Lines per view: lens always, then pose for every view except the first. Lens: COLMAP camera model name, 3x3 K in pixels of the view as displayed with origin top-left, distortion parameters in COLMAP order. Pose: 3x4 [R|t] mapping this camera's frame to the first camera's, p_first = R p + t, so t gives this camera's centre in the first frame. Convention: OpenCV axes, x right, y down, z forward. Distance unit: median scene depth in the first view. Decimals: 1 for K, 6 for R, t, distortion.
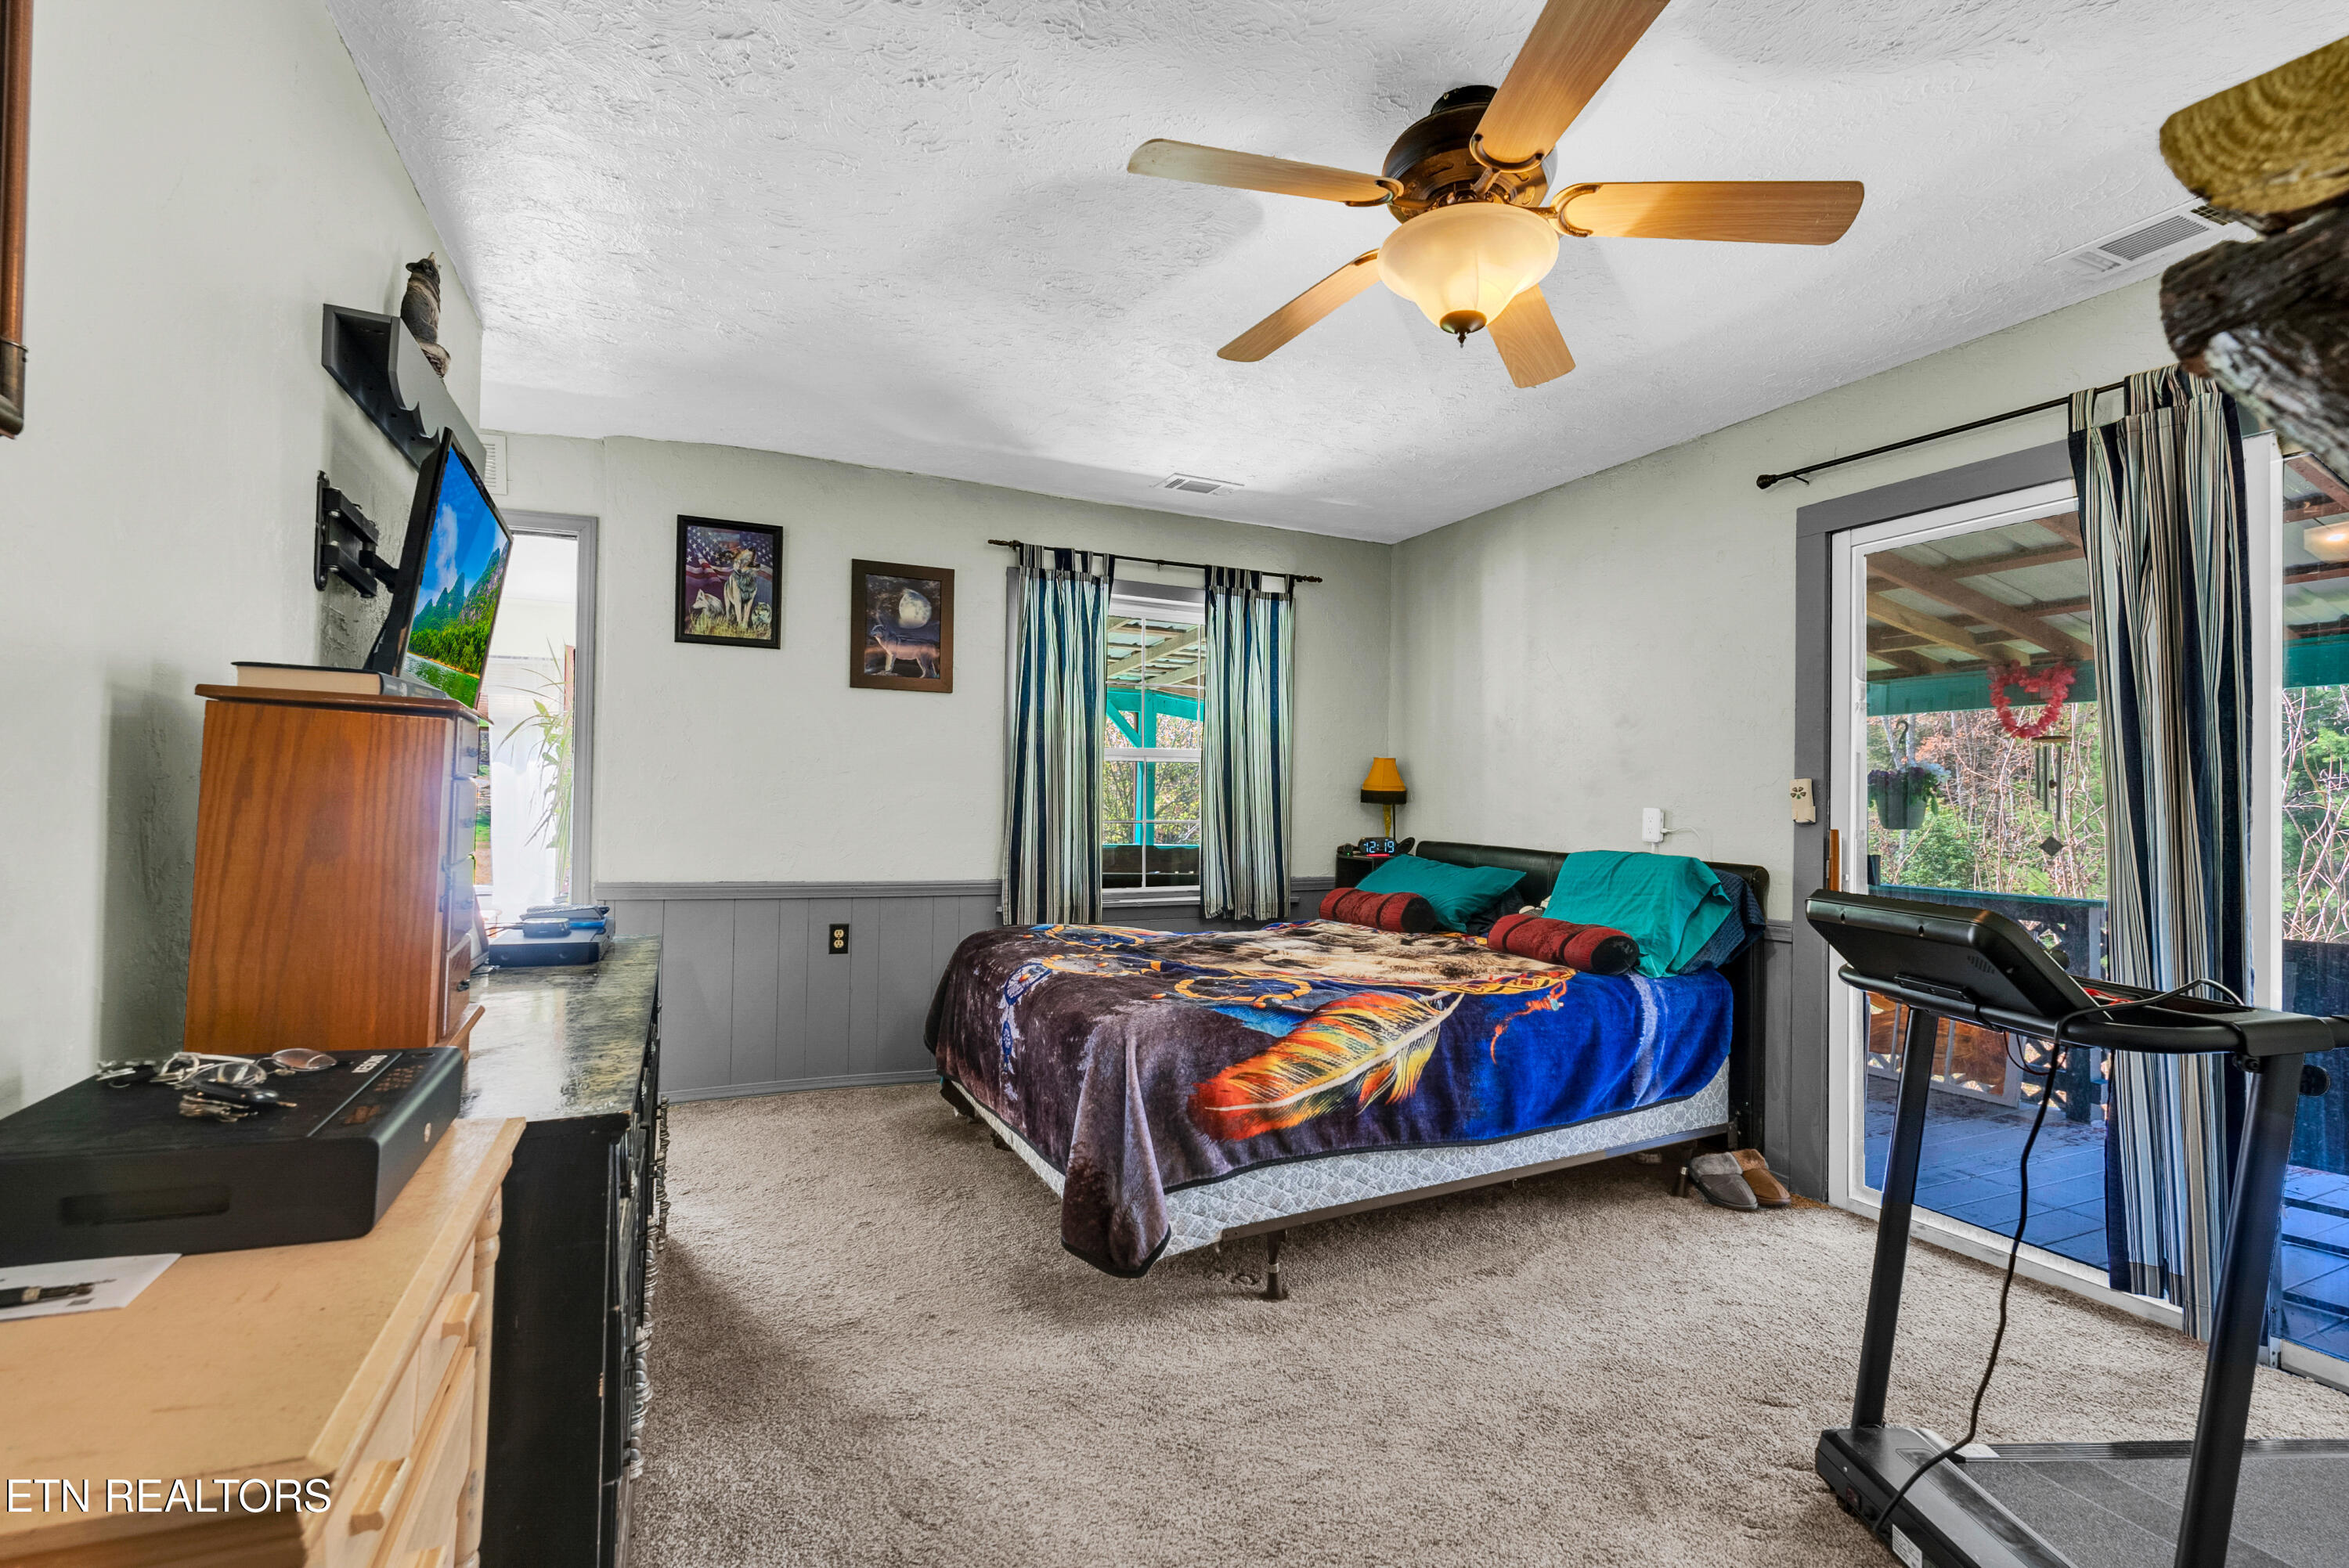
lens RADIAL K [[1031.9, 0, 1187.0], [0, 1031.9, 788.9], [0, 0, 1]] dist [-0.003974, -0.000046]
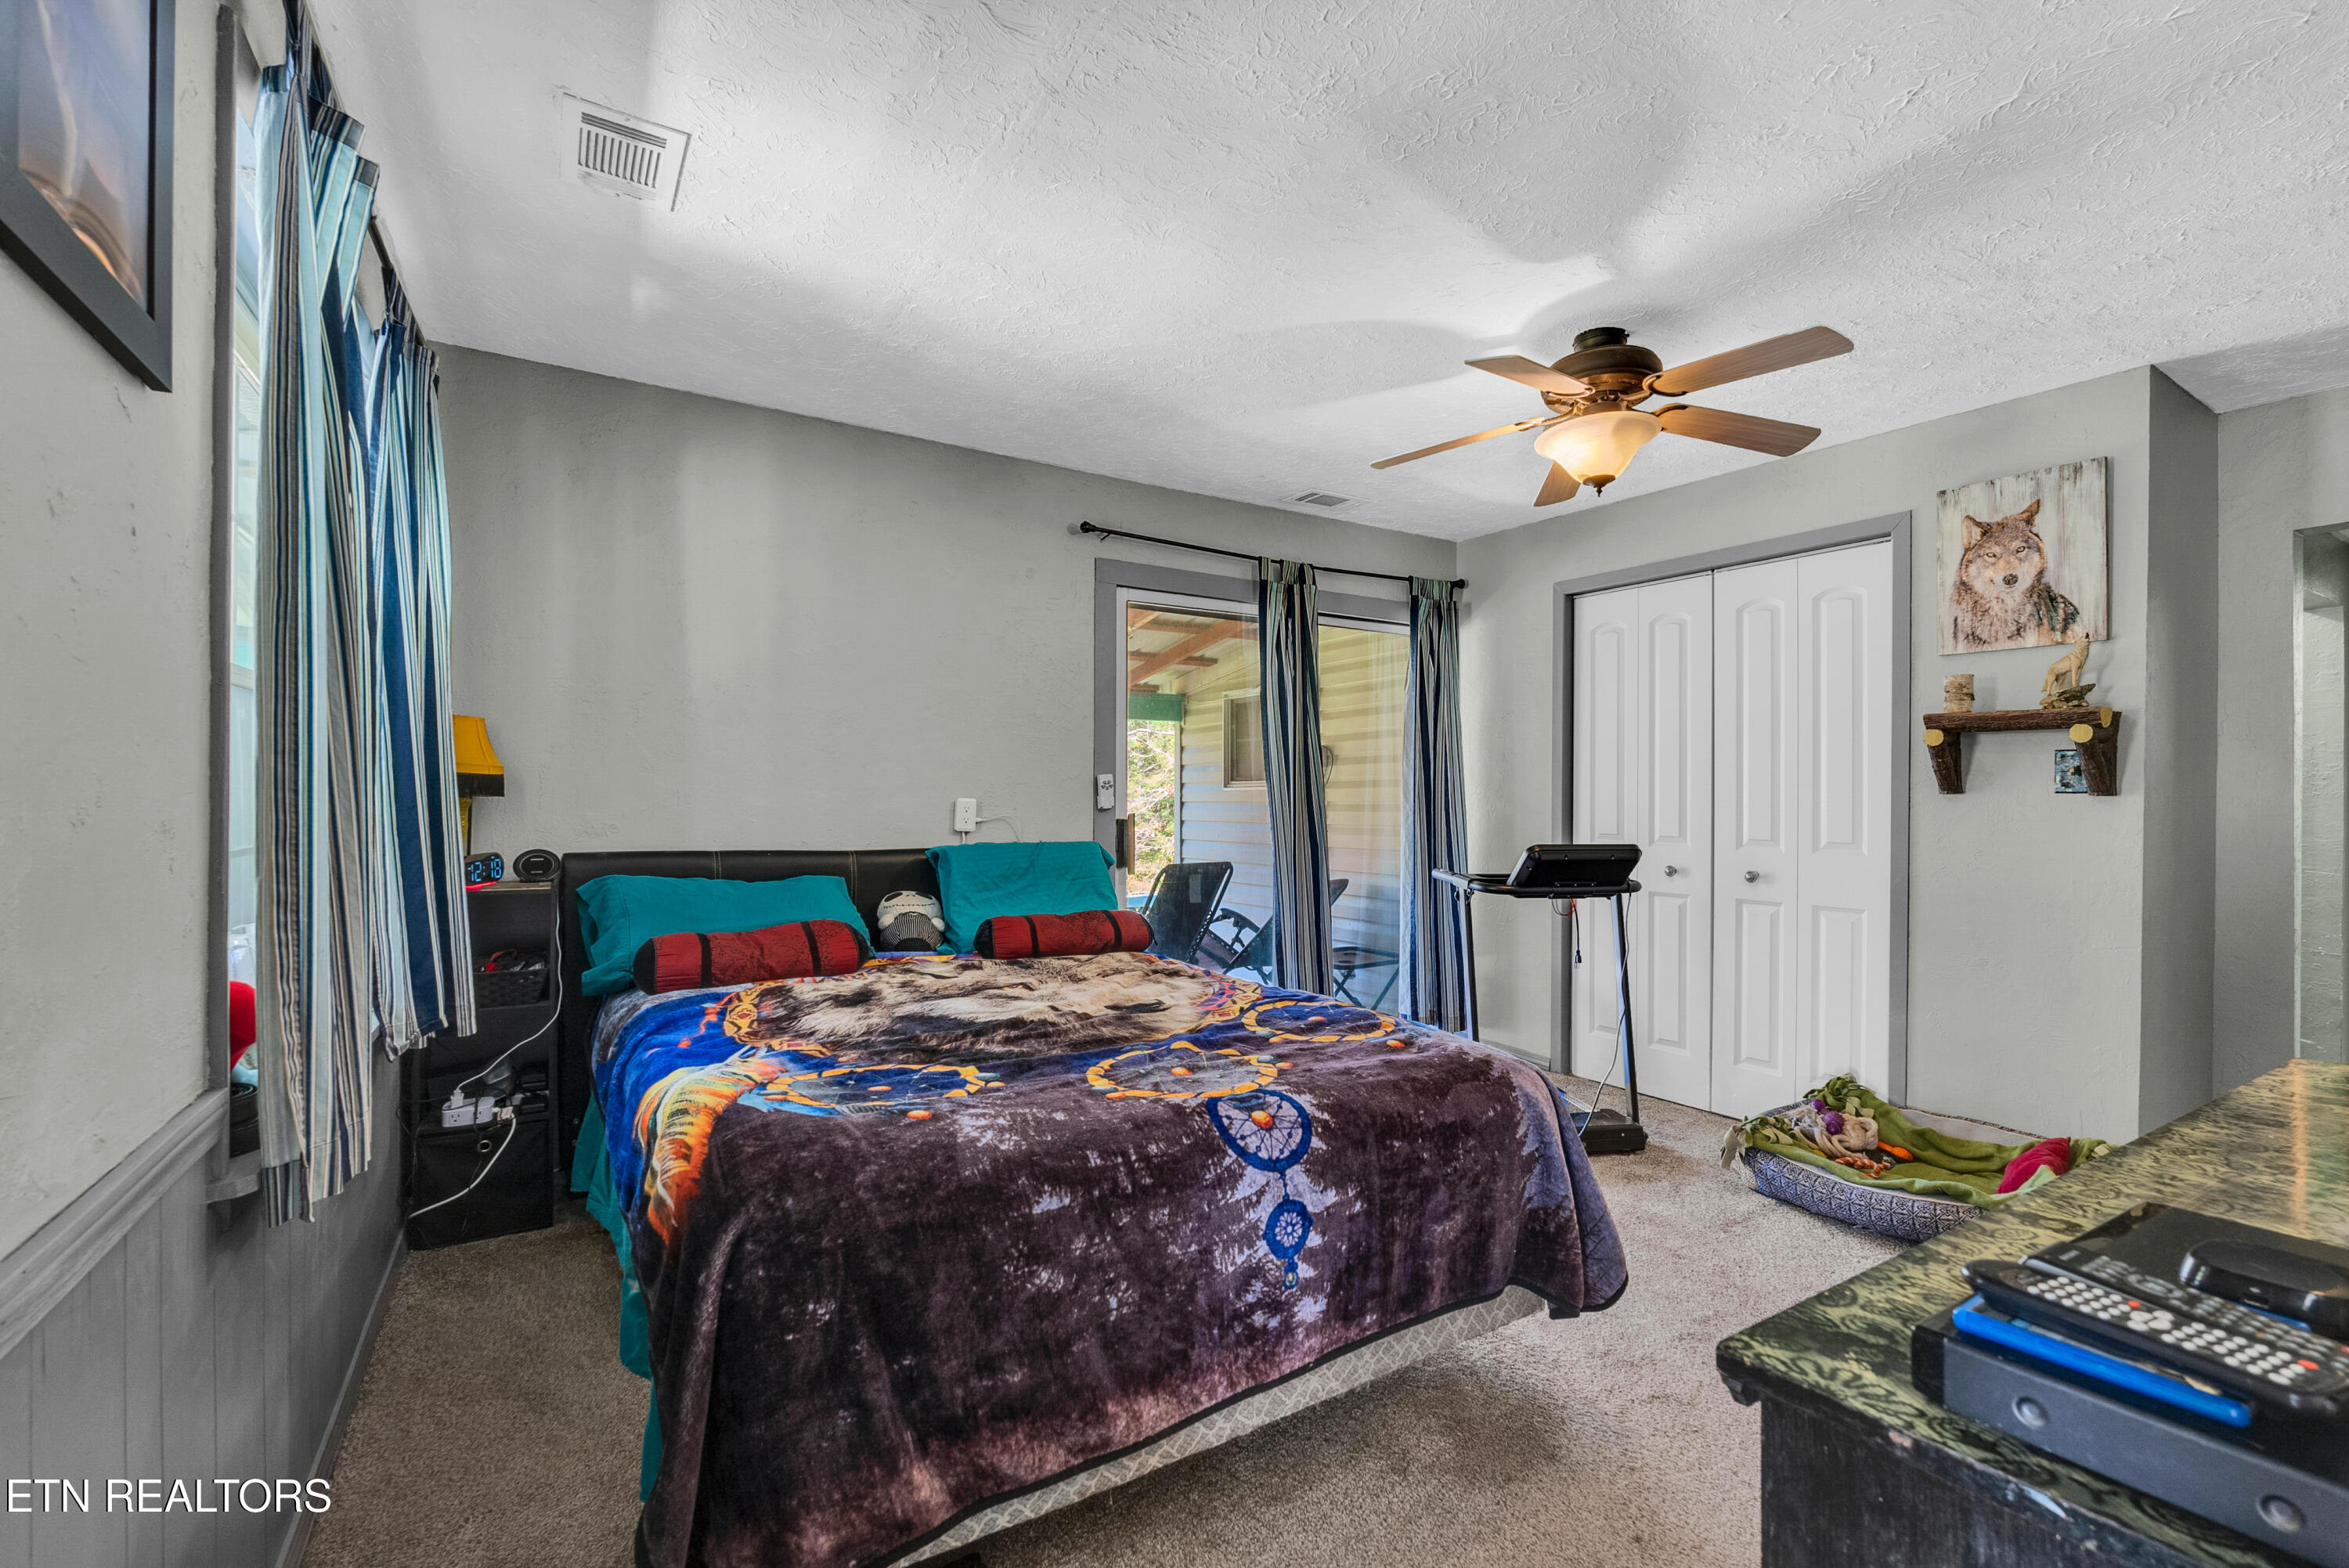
lens RADIAL K [[1031.9, 0, 1187.0], [0, 1031.9, 788.9], [0, 0, 1]] dist [-0.003974, -0.000046]
pose [[-0.133999, -0.008859, 0.990942, -0.614258], [-0.010996, 0.999912, 0.007452, -0.000734], [-0.990920, -0.009898, -0.134085, 0.965286]]
